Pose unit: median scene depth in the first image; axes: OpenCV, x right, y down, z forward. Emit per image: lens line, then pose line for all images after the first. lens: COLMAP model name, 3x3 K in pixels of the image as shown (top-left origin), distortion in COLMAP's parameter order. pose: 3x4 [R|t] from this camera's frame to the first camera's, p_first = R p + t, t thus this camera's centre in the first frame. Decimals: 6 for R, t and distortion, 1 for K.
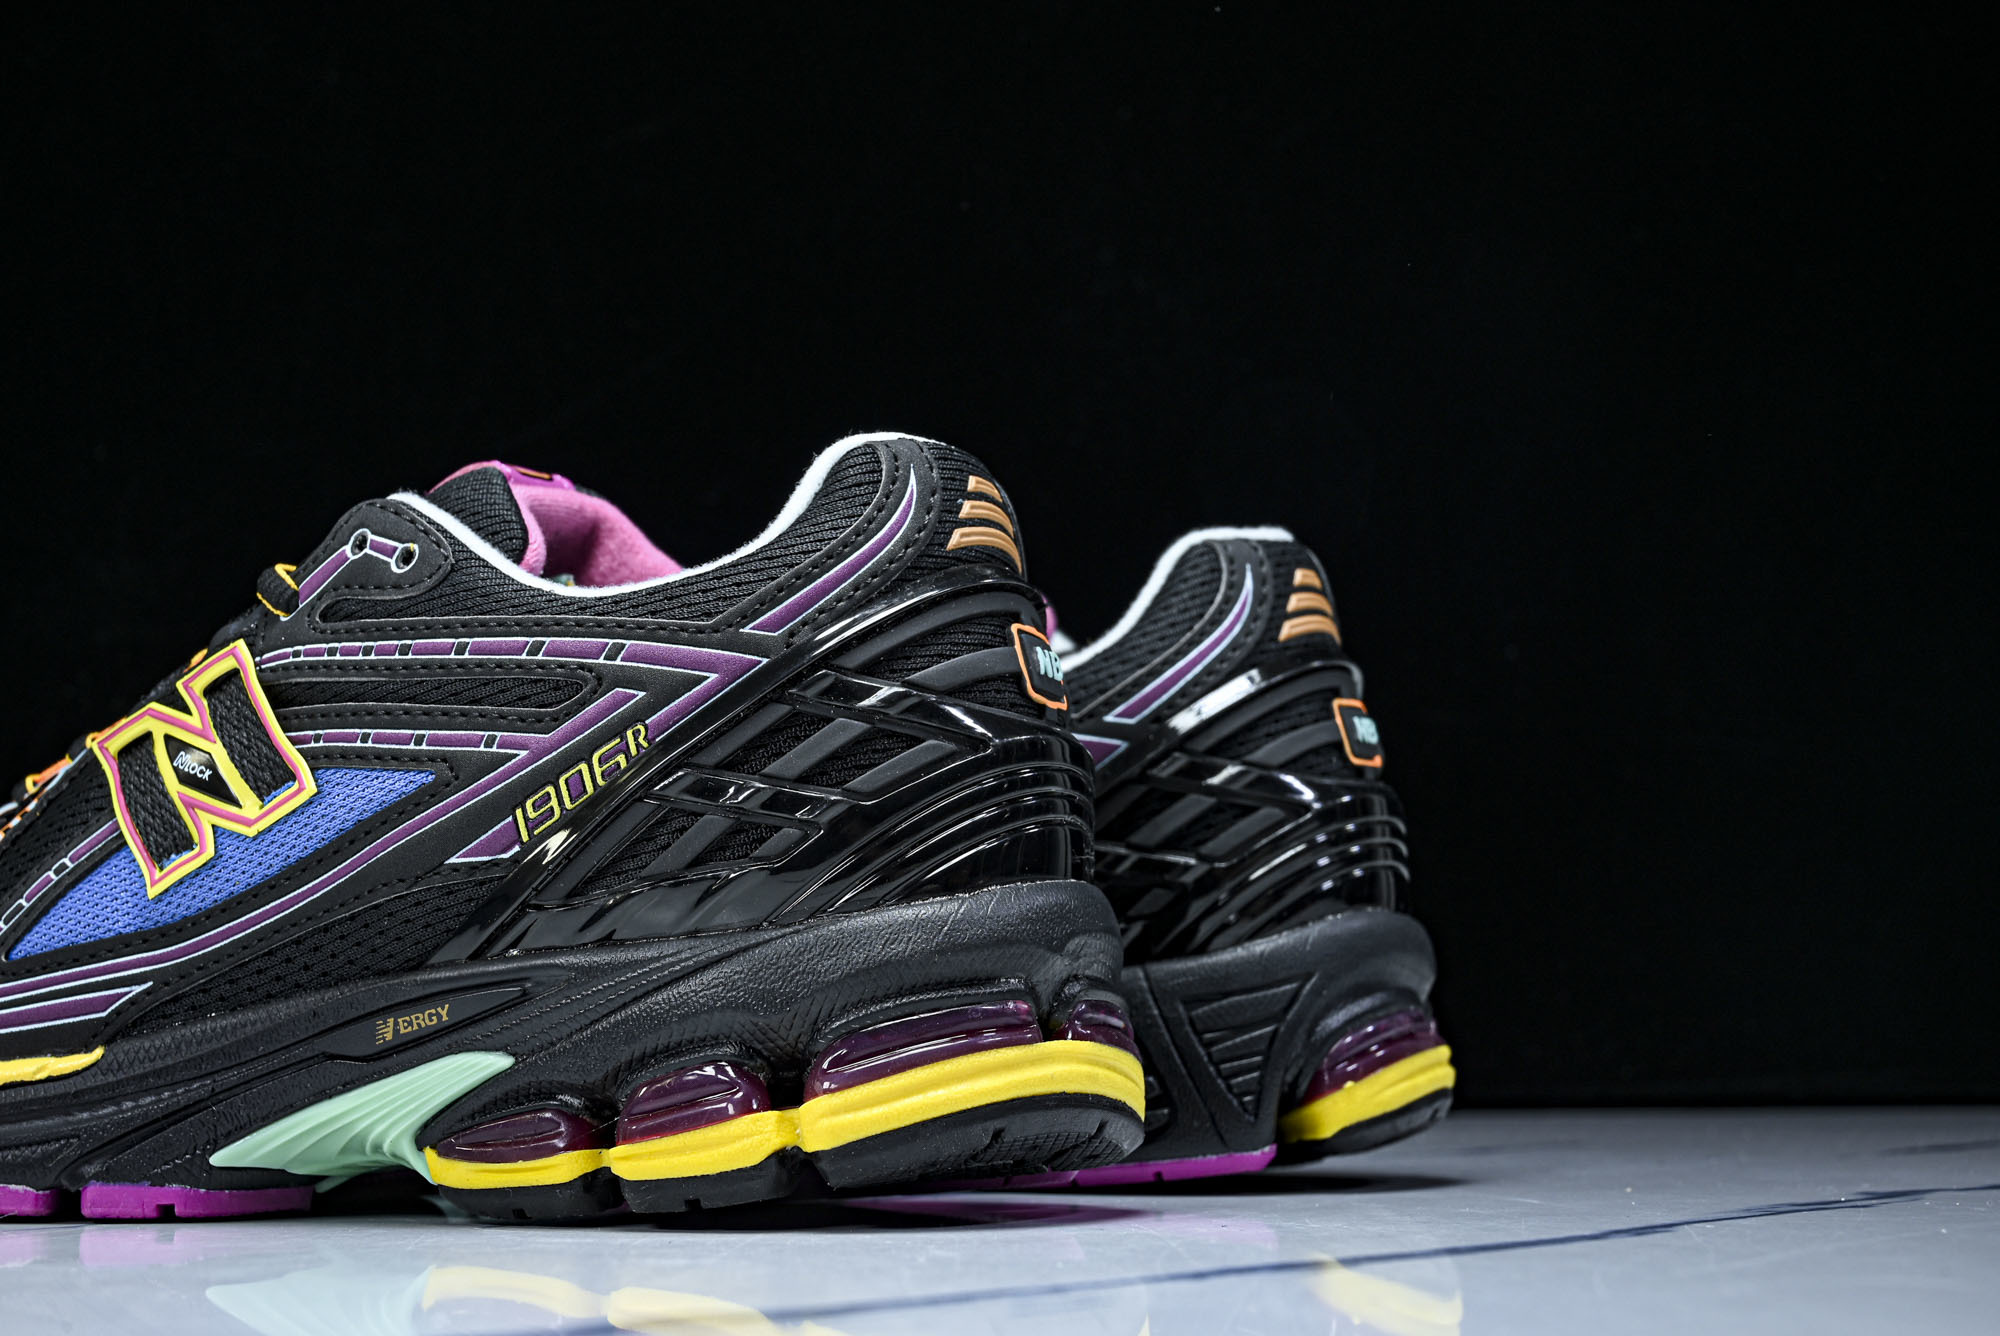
lens RADIAL K [[2814.5, 0, 1000.0], [0, 2814.5, 668.0], [0, 0, 1]] dist [0.015972, -0.032405]
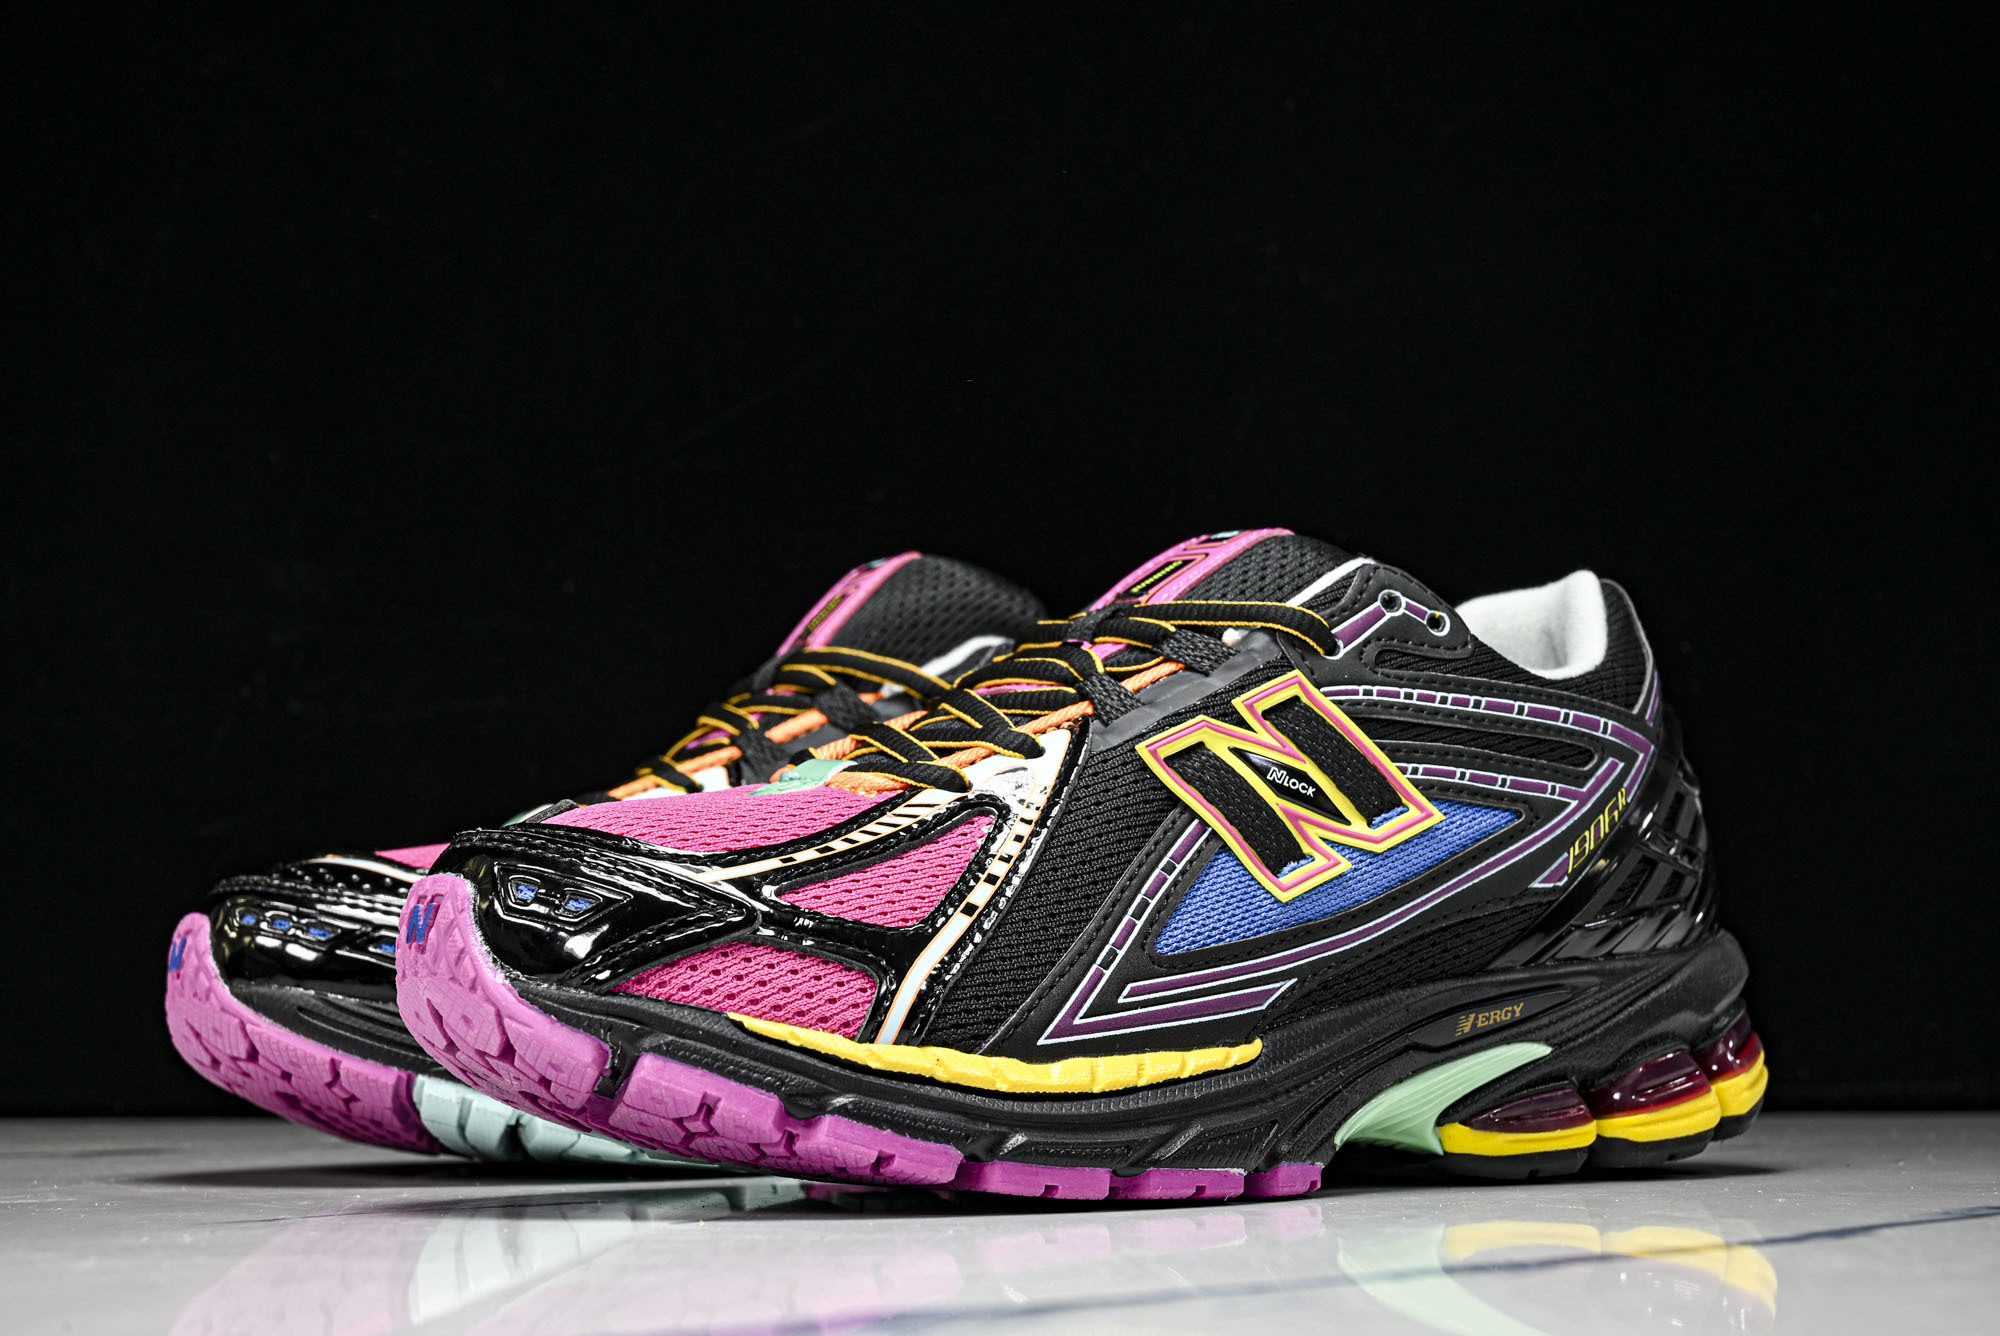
lens RADIAL K [[2814.5, 0, 1000.0], [0, 2814.5, 668.0], [0, 0, 1]] dist [0.015972, -0.032405]
pose [[0.546558, 0.114045, 0.829620, -1.337181], [-0.102558, 0.992342, -0.068848, 0.082425], [-0.831118, -0.047455, 0.554068, 0.519524]]
